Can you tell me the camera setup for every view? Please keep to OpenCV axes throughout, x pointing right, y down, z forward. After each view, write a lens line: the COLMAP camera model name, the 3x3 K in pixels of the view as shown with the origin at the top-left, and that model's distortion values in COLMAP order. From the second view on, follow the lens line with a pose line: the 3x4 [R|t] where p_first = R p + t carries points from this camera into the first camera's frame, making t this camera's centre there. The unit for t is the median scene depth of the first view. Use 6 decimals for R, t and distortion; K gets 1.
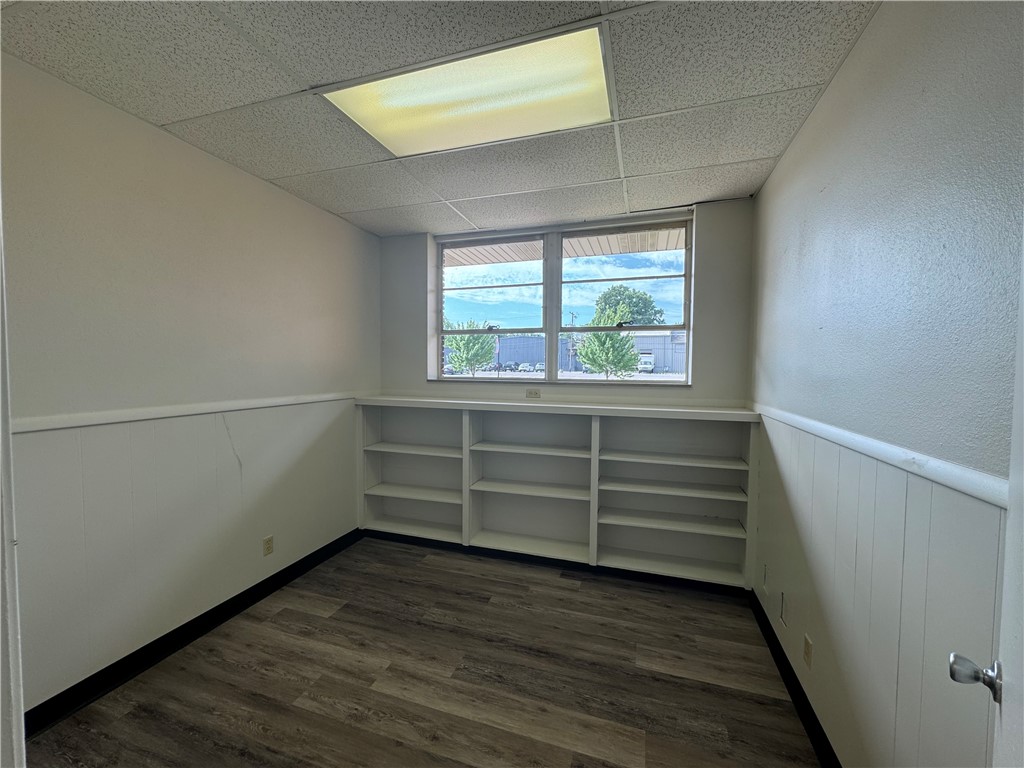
lens RADIAL K [[409.5, 0, 510.6], [0, 409.5, 389.8], [0, 0, 1]] dist [-0.004944, -0.001609]
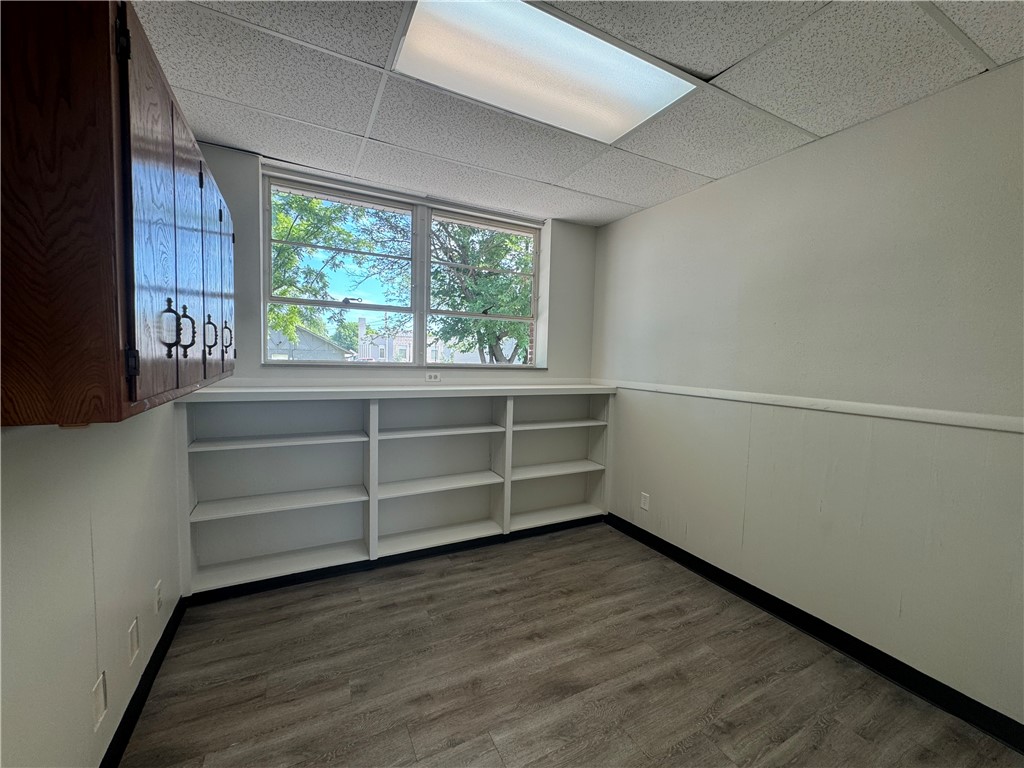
lens RADIAL K [[409.5, 0, 510.7], [0, 409.5, 382.3], [0, 0, 1]] dist [-0.004944, -0.001609]
pose [[0.694096, -0.036992, 0.718931, -0.447439], [0.015779, 0.999221, 0.036180, -0.009240], [-0.719710, -0.013769, 0.694139, 0.196429]]
